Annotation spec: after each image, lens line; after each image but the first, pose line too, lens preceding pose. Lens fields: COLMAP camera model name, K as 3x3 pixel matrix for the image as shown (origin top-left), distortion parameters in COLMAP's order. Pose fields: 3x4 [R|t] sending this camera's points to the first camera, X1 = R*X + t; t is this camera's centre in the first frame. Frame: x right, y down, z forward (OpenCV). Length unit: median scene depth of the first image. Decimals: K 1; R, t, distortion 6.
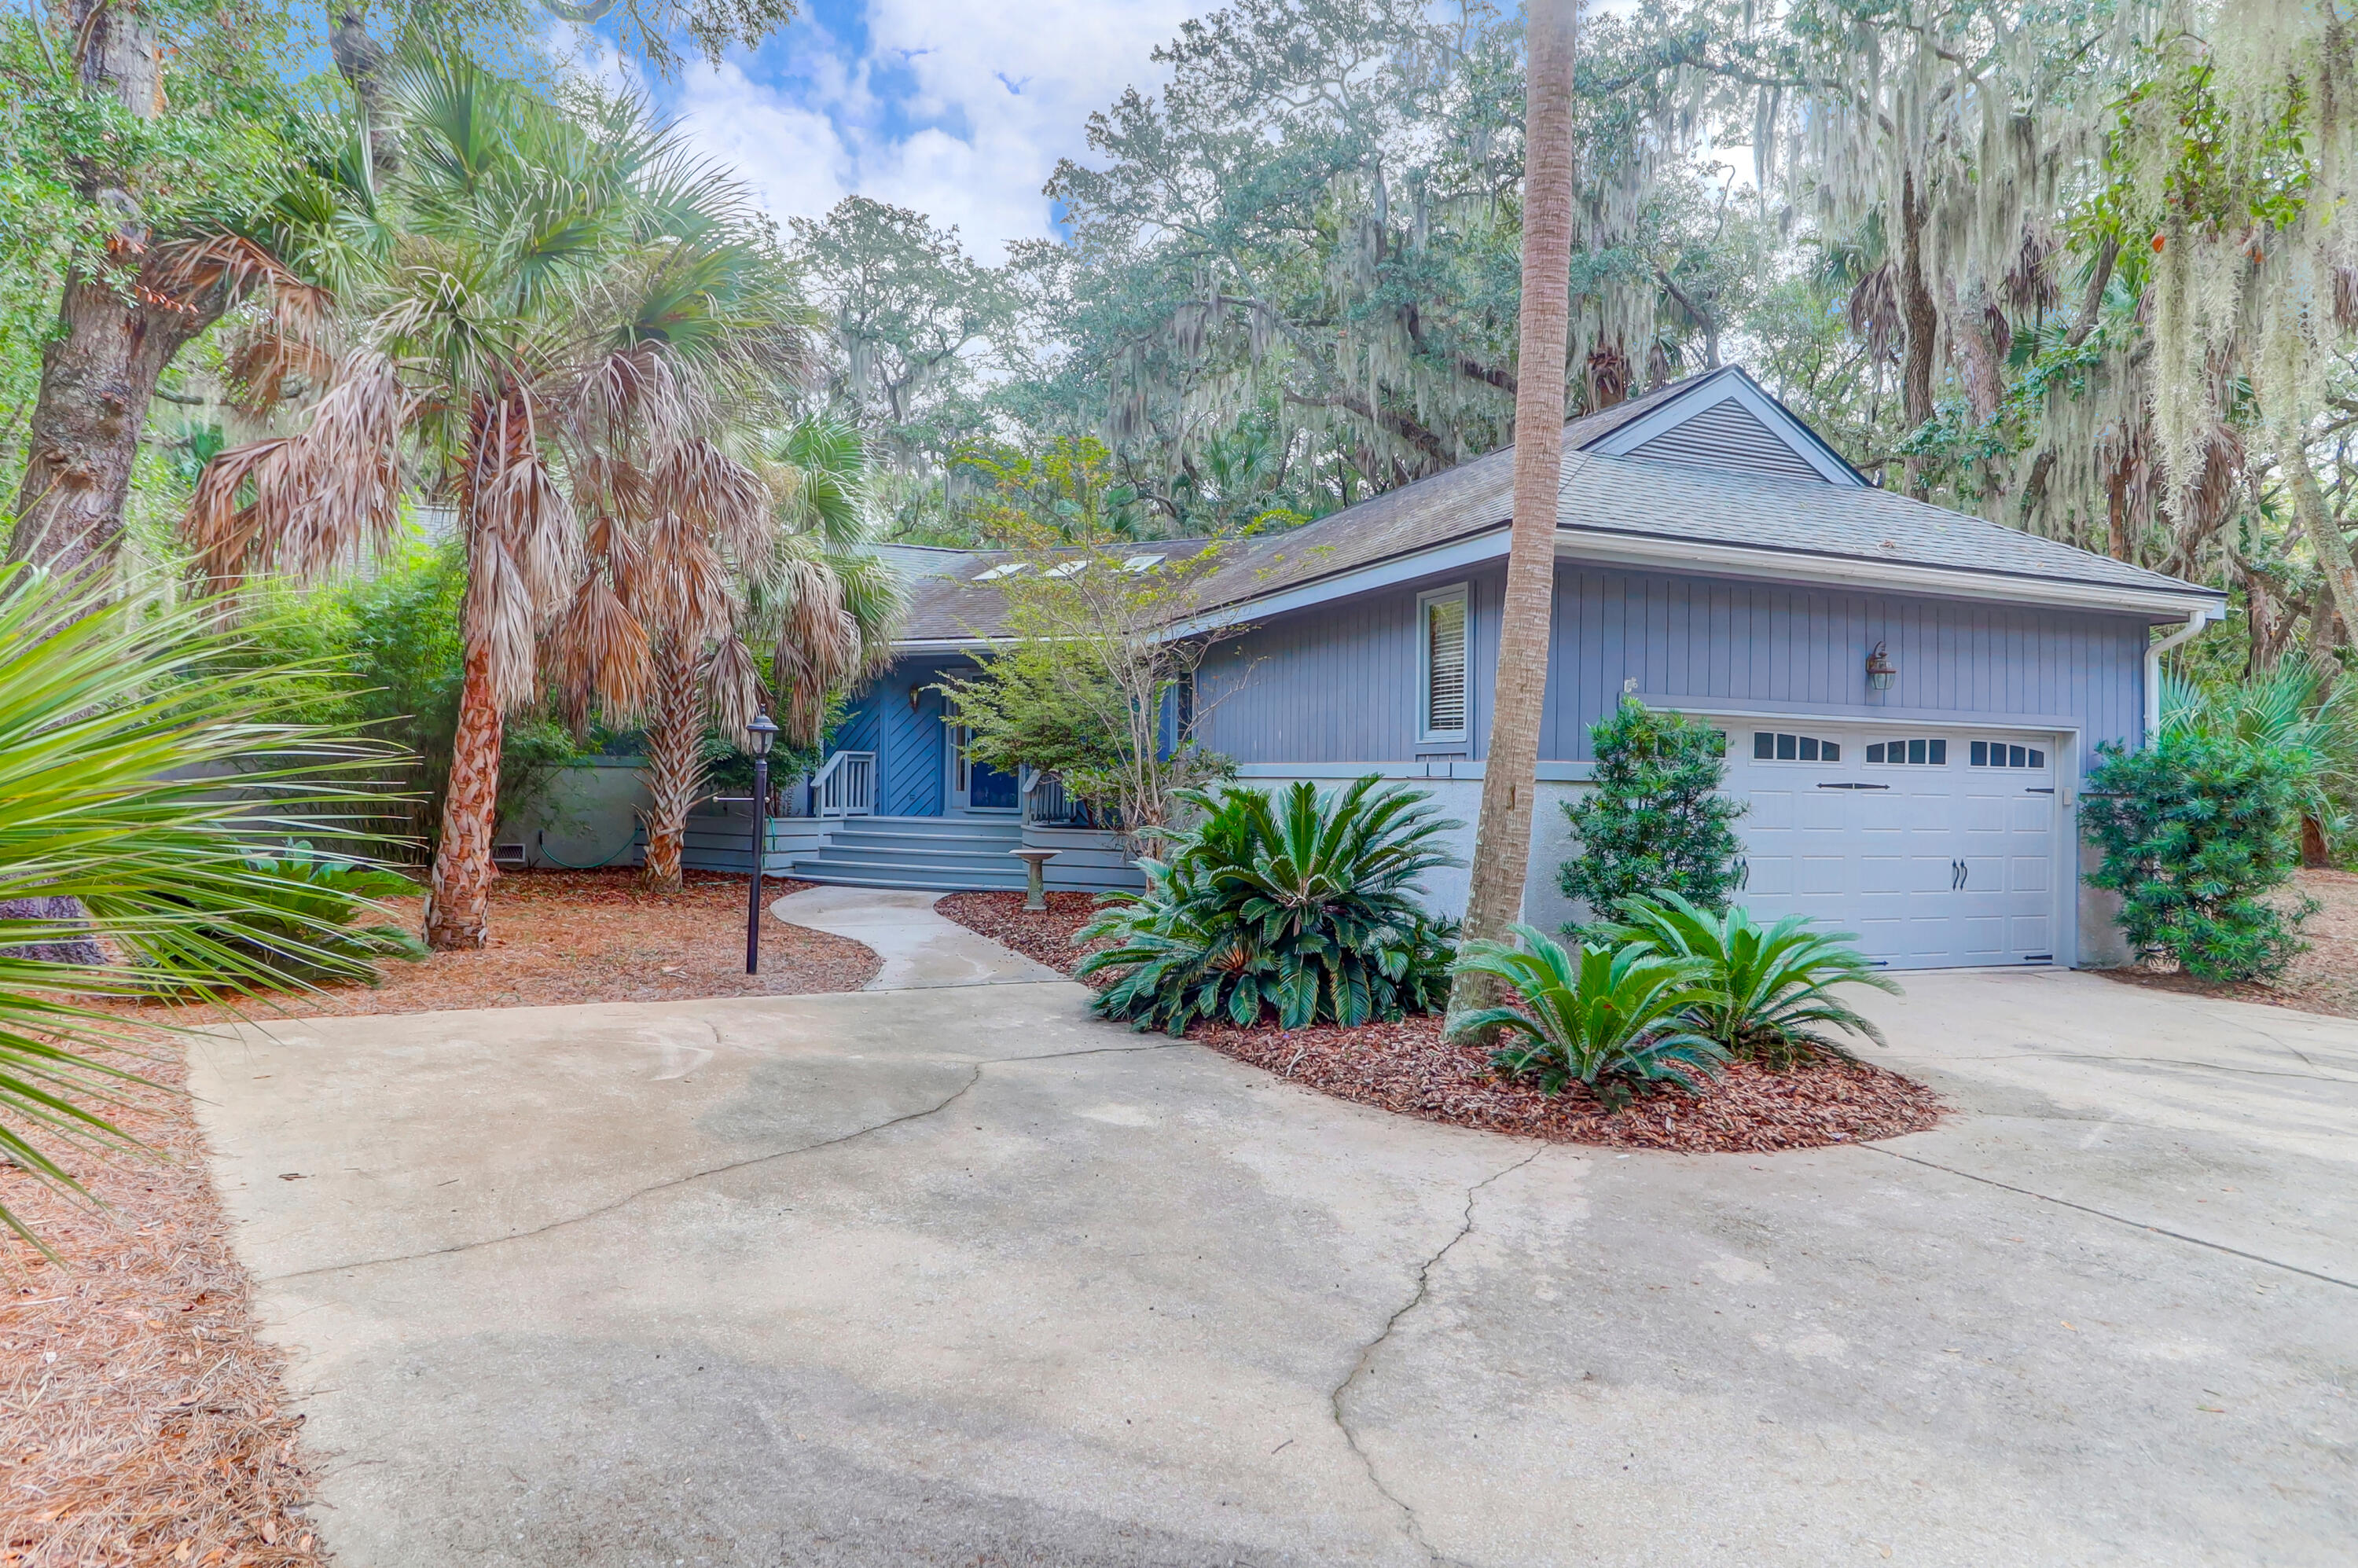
lens RADIAL K [[1372.6, 0, 1179.0], [0, 1372.6, 784.0], [0, 0, 1]] dist [-0.001703, 0.000596]
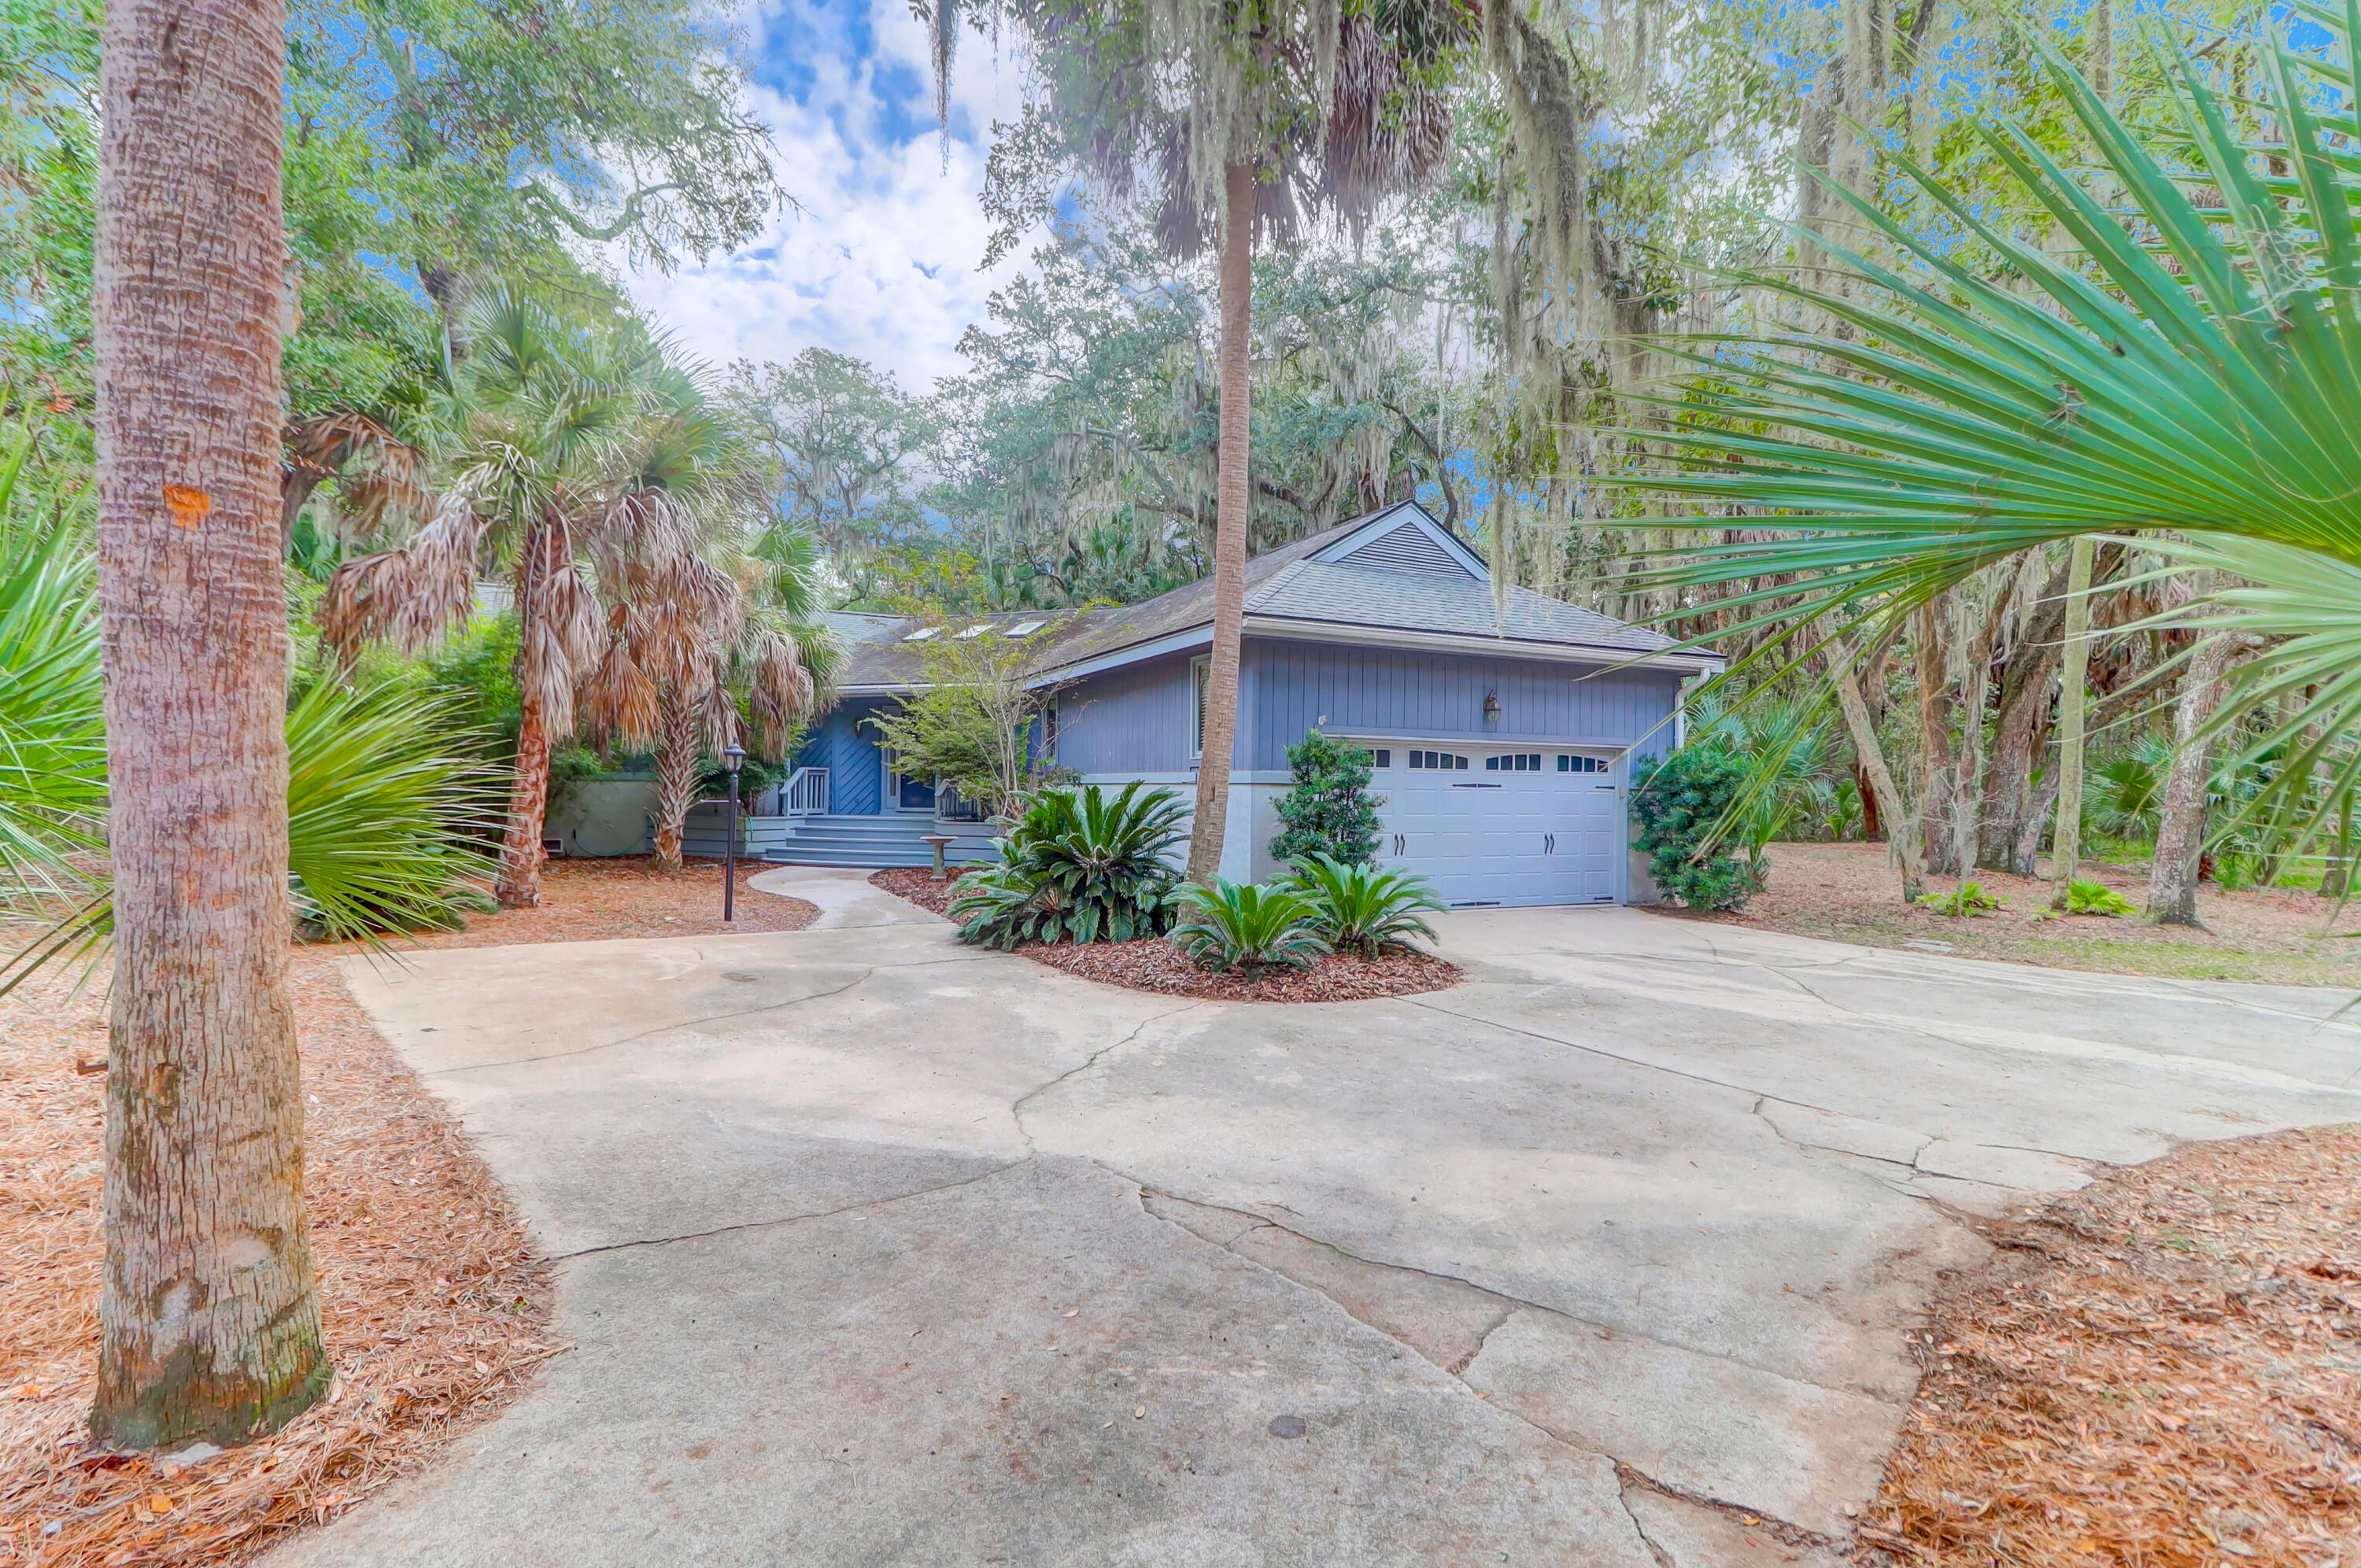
lens RADIAL K [[1072.4, 0, 1152.6], [0, 1072.4, 787.9], [0, 0, 1]] dist [0.002362, 0.000066]
pose [[0.998065, -0.009059, 0.061516, 0.064317], [0.009189, 0.999956, -0.001831, 0.002999], [-0.061497, 0.002393, 0.998104, -0.153559]]
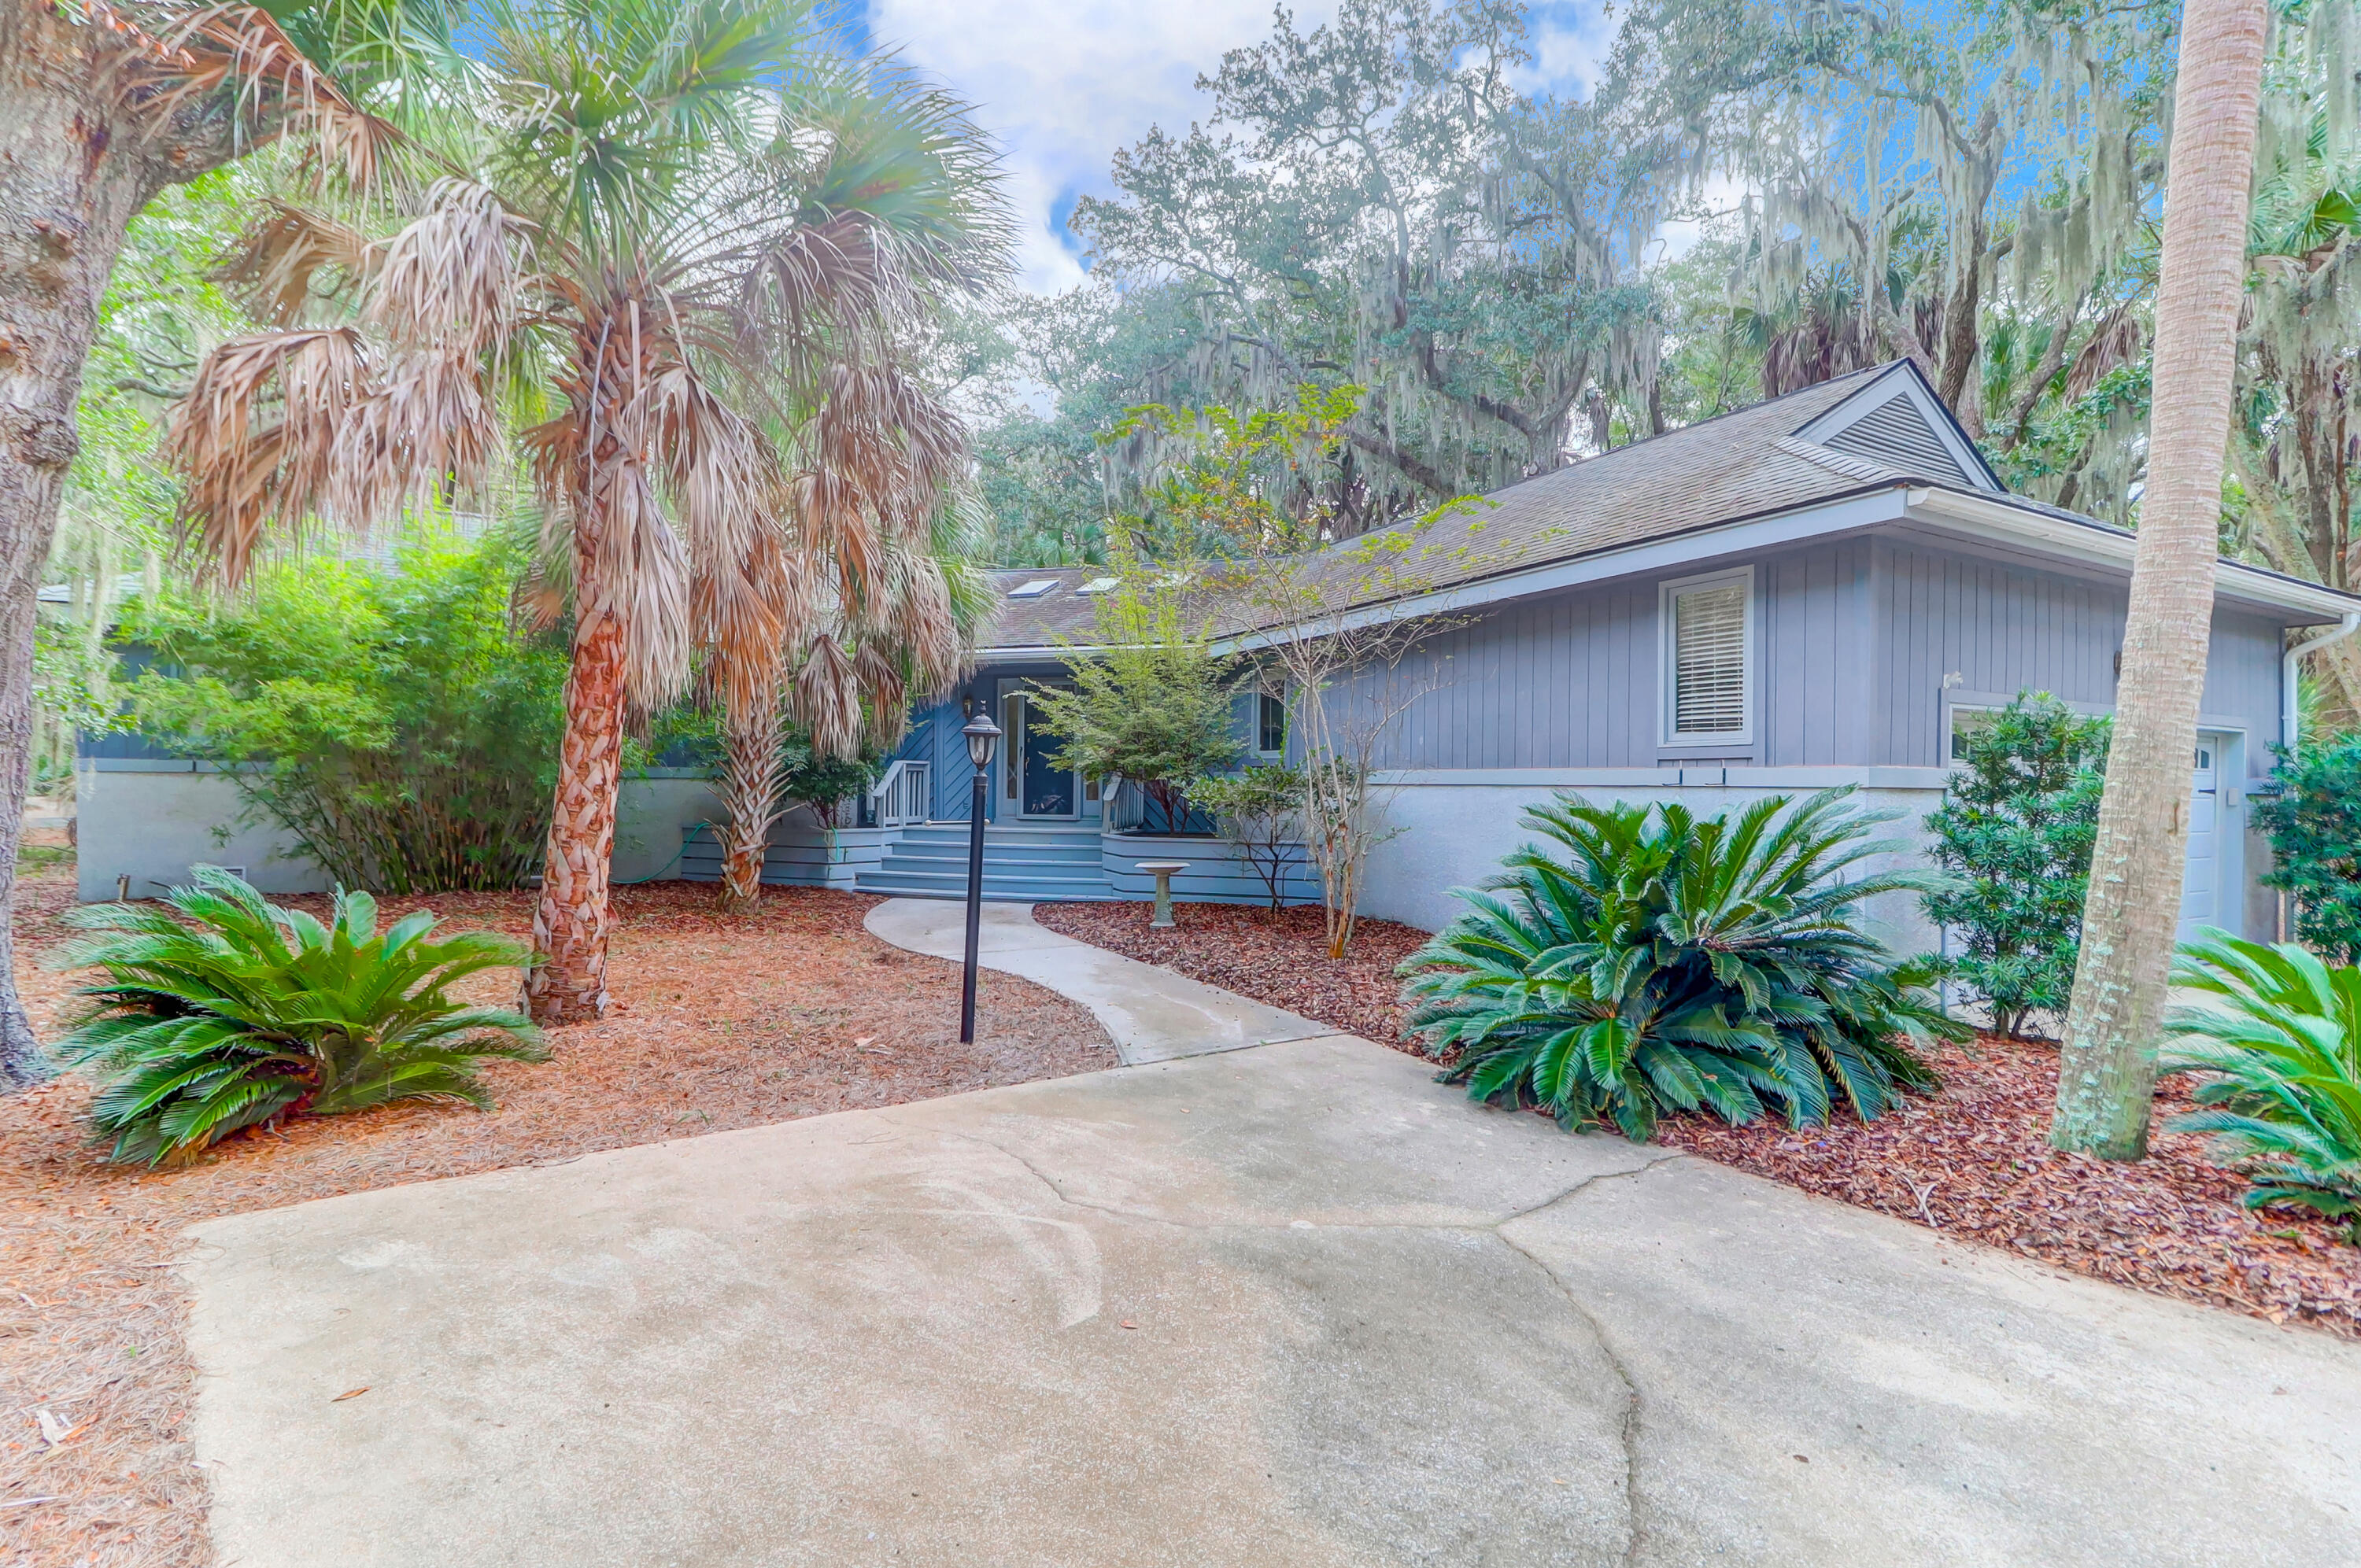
lens RADIAL K [[1104.5, 0, 1180.5], [0, 1104.5, 784.0], [0, 0, 1]] dist [0.018642, -0.010933]
pose [[0.994000, -0.009048, 0.109006, -0.248411], [0.009176, 0.999958, -0.000672, -0.008715], [-0.108995, 0.001668, 0.994041, 0.340211]]
